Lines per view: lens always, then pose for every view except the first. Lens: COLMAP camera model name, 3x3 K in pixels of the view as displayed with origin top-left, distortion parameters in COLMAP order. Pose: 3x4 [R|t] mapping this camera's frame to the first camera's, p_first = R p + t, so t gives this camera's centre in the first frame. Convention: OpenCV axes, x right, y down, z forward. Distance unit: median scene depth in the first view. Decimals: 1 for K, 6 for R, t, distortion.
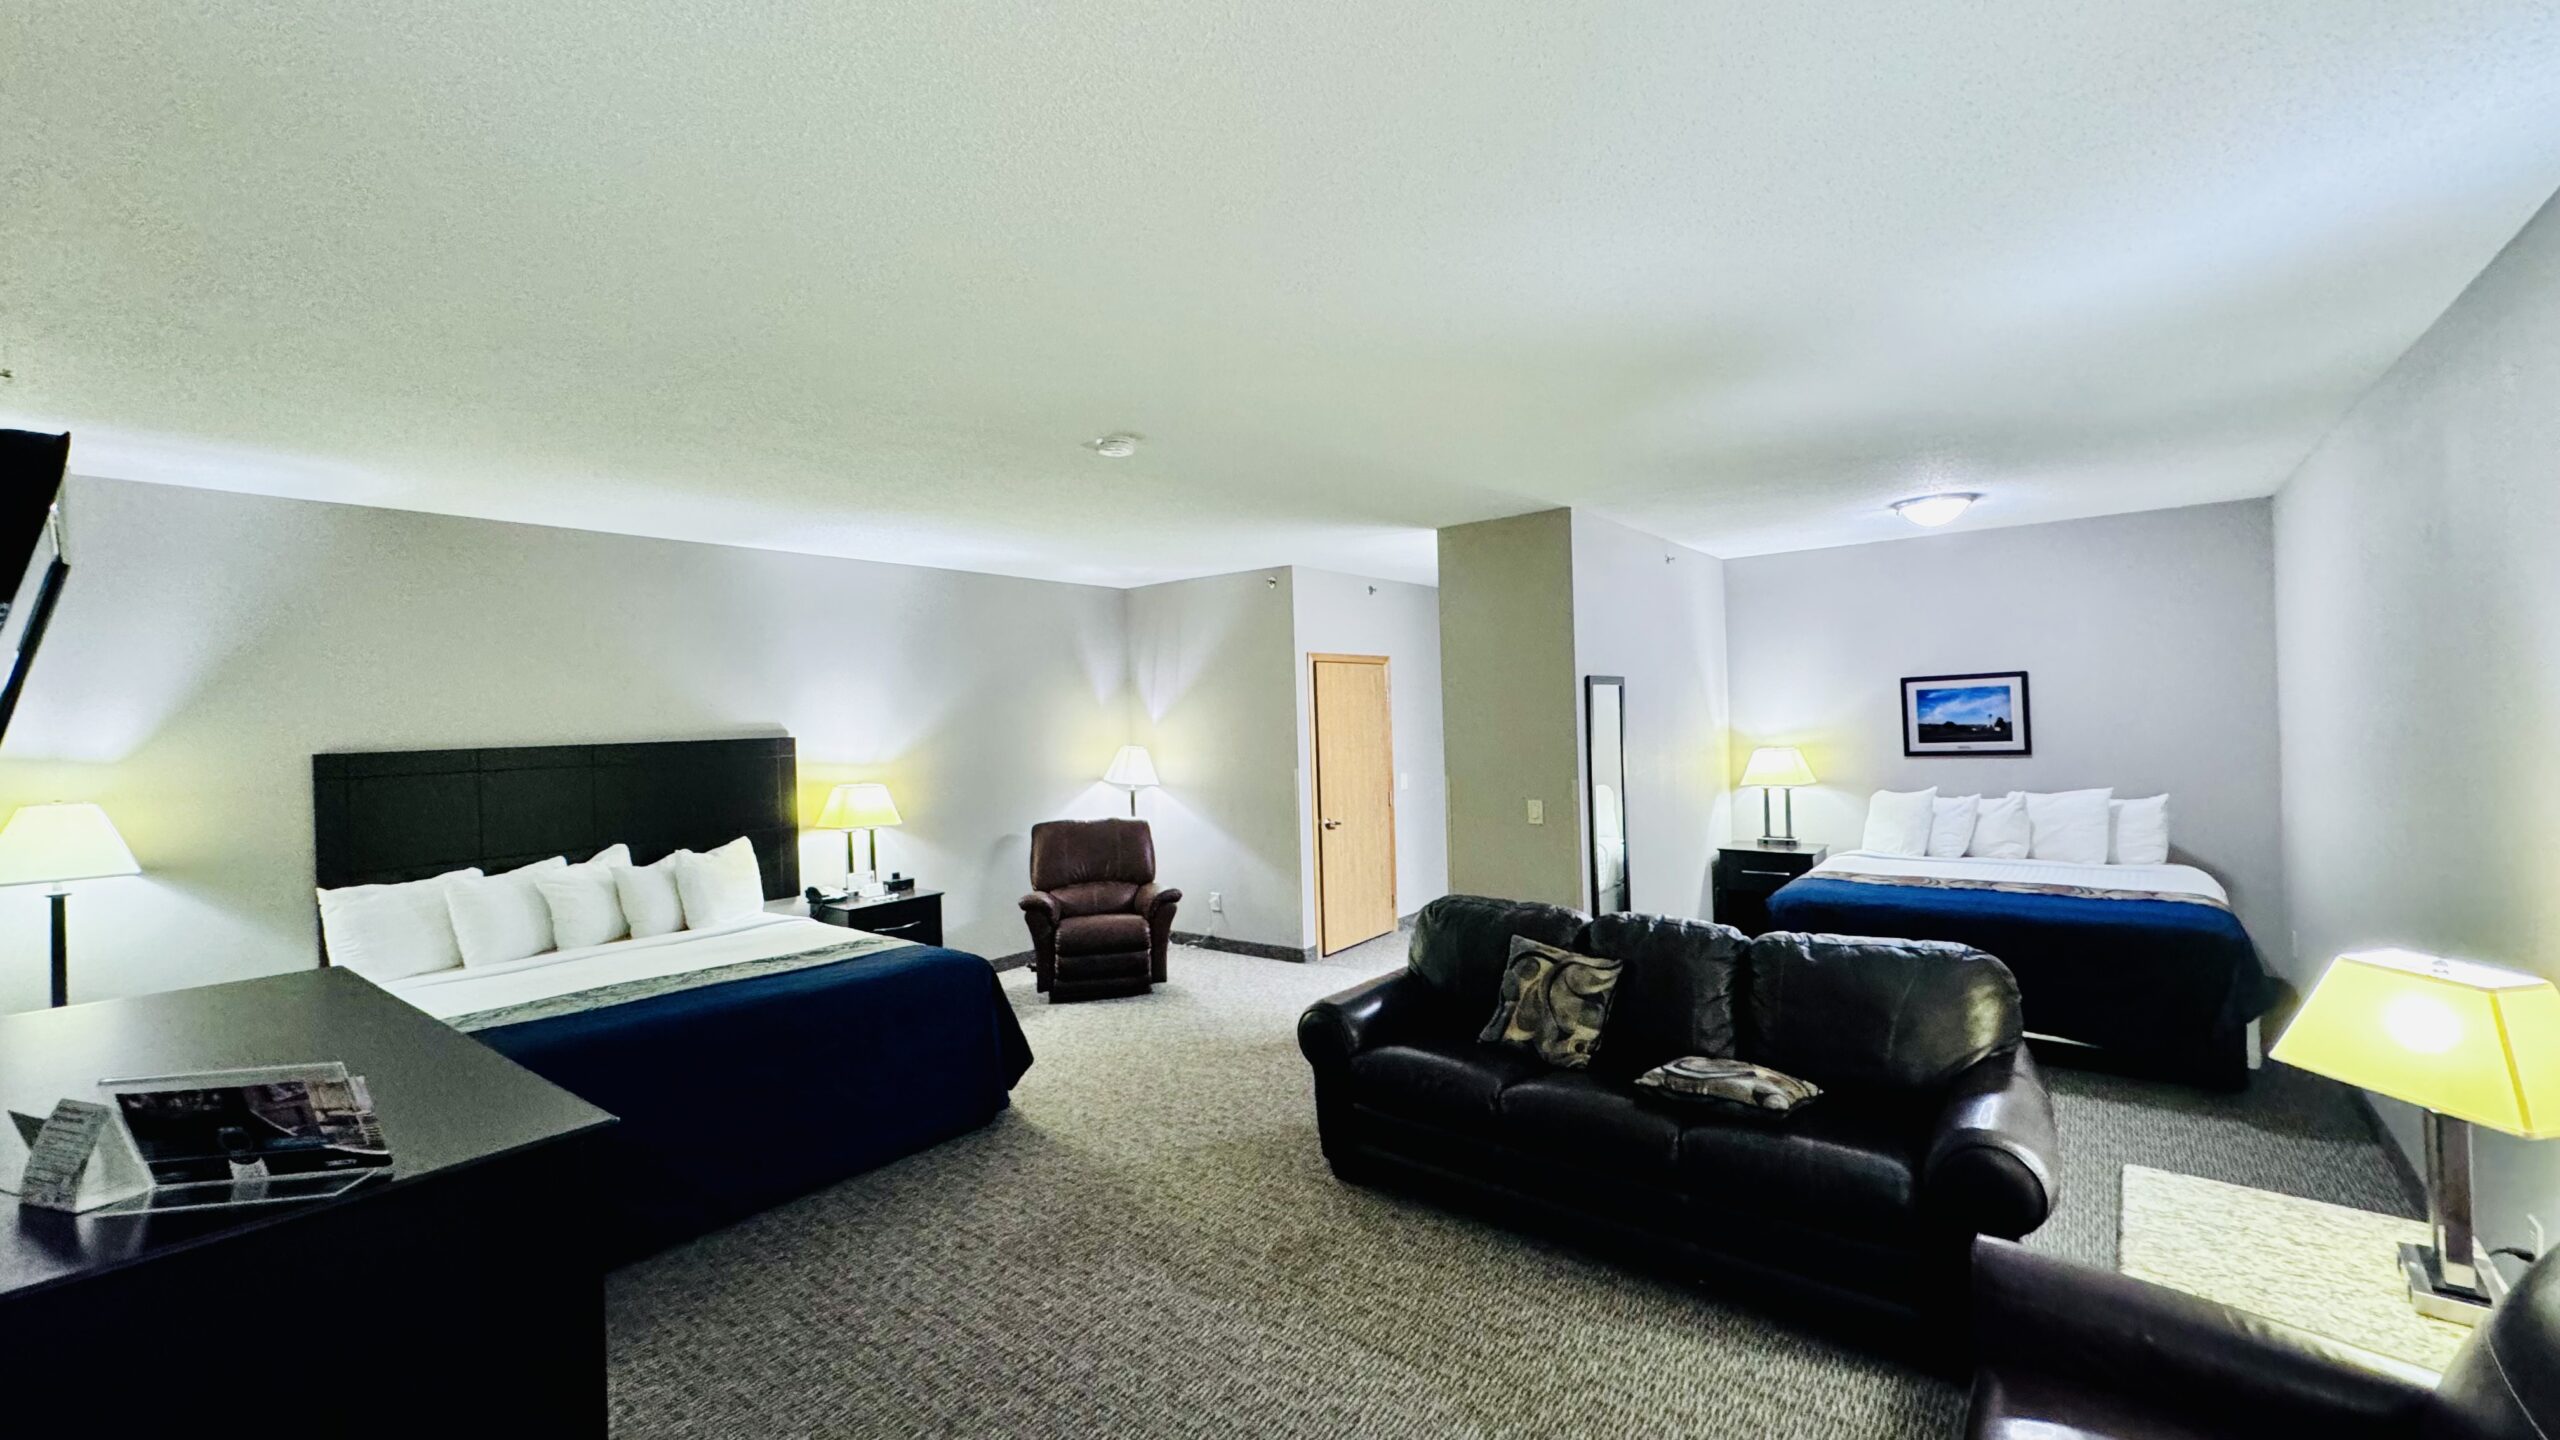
lens RADIAL K [[1070.1, 0, 1277.8], [0, 1070.1, 715.3], [0, 0, 1]] dist [-0.001493, 0.000064]
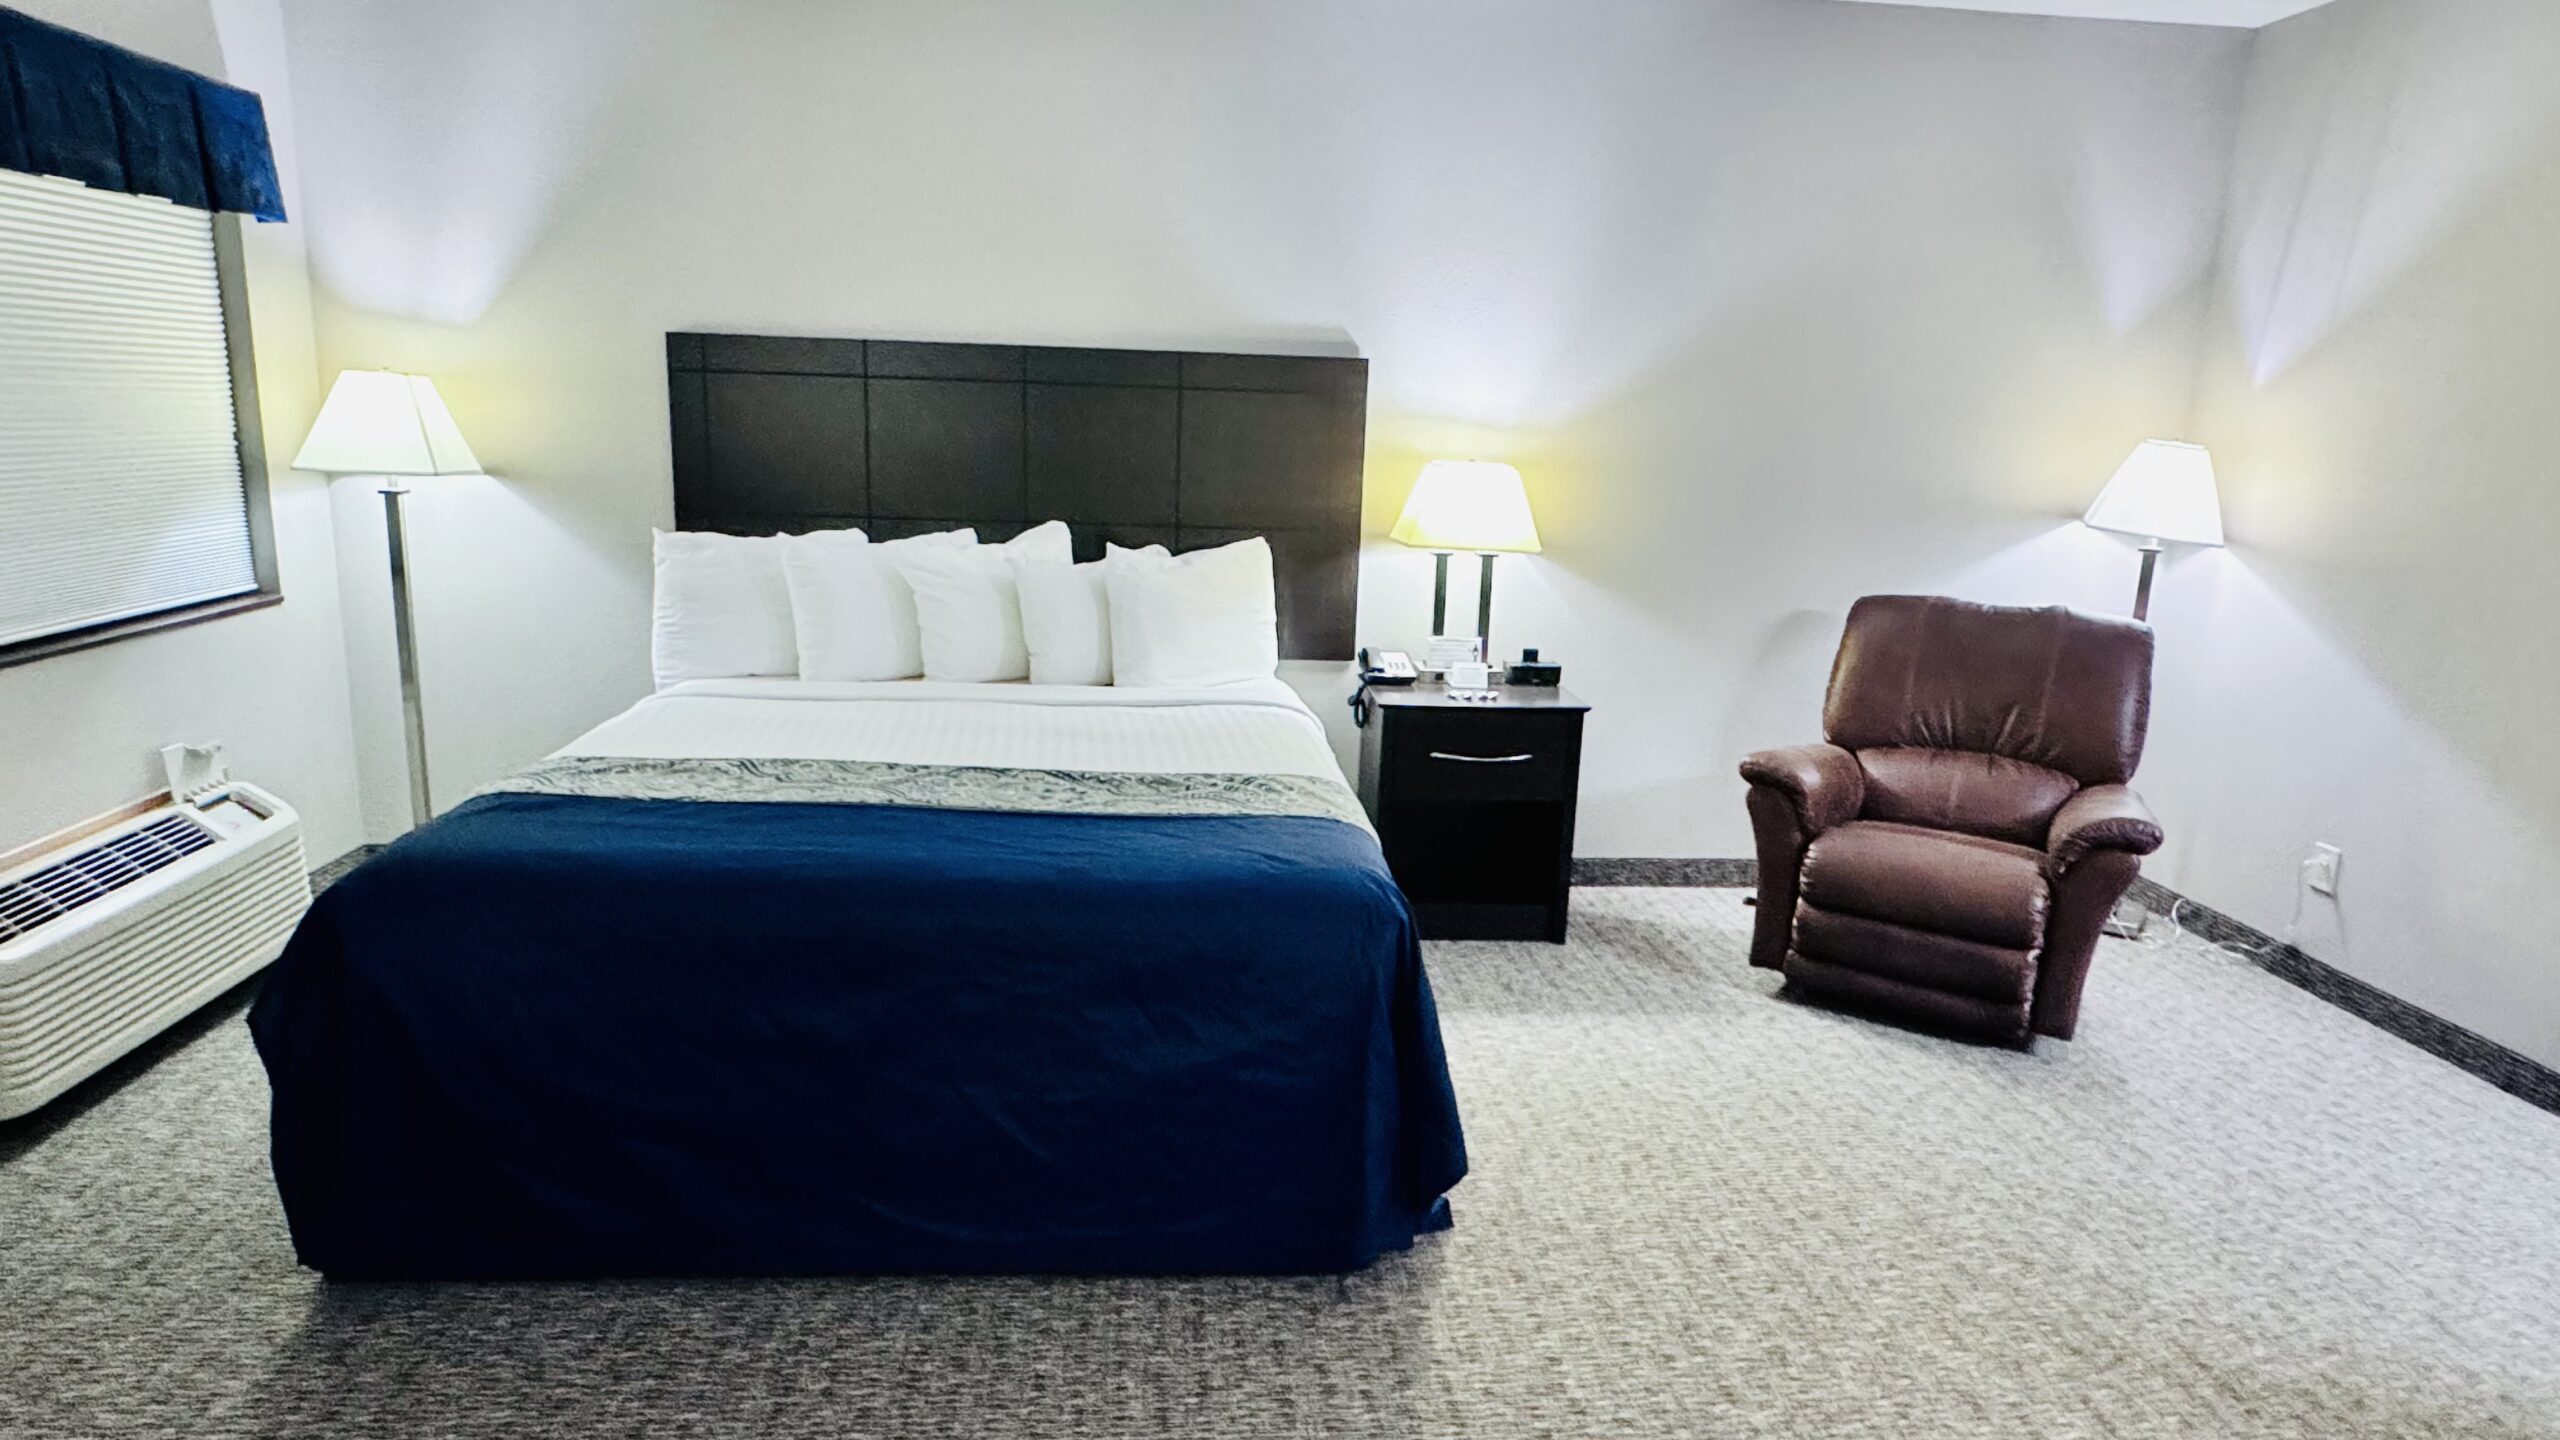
lens RADIAL K [[1471.3, 0, 1276.9], [0, 1471.3, 723.3], [0, 0, 1]] dist [0.001381, 0.000567]
pose [[0.682067, 0.209423, -0.700661, 0.053343], [-0.058509, 0.970674, 0.233172, 0.027143], [0.728945, -0.118044, 0.674318, 0.448000]]
